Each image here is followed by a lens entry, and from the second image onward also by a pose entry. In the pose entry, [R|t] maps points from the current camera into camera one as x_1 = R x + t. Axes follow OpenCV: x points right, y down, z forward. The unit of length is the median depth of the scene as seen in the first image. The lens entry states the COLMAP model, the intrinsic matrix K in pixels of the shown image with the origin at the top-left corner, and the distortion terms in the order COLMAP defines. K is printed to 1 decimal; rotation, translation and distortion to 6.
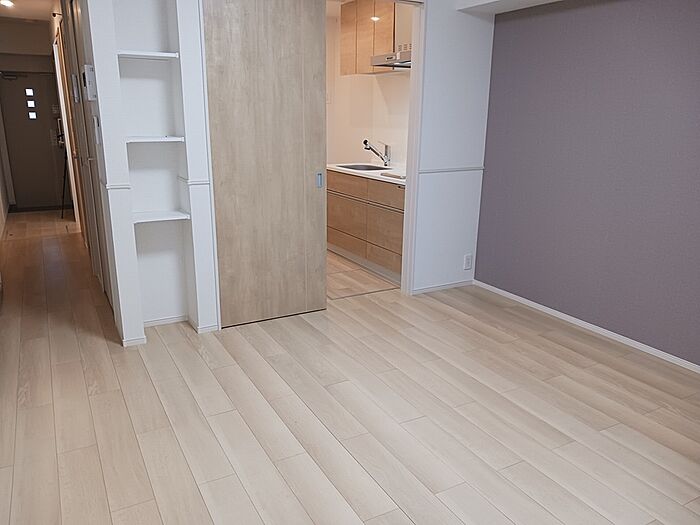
lens RADIAL K [[546.0, 0, 350.0], [0, 546.0, 262.5], [0, 0, 1]] dist [0.012279, 0.005613]
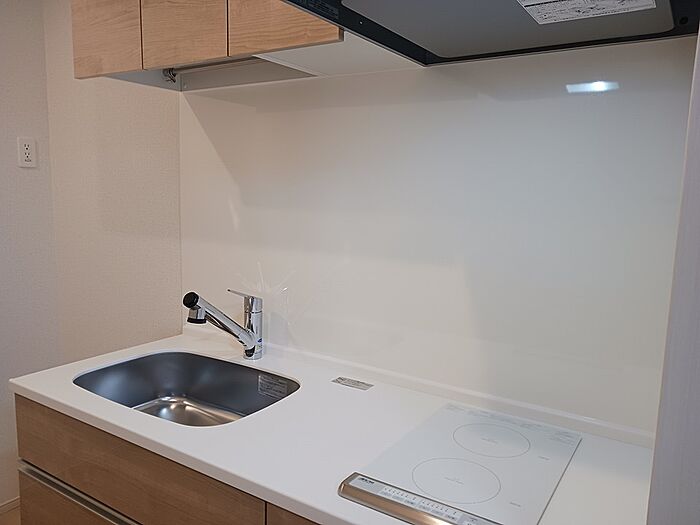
lens RADIAL K [[546.0, 0, 350.0], [0, 546.0, 262.5], [0, 0, 1]] dist [0.012279, 0.005613]
pose [[0.884597, -0.052996, 0.463335, -0.029845], [0.110845, 0.988943, -0.098511, -0.196193], [-0.452991, 0.138501, 0.880691, 0.682220]]
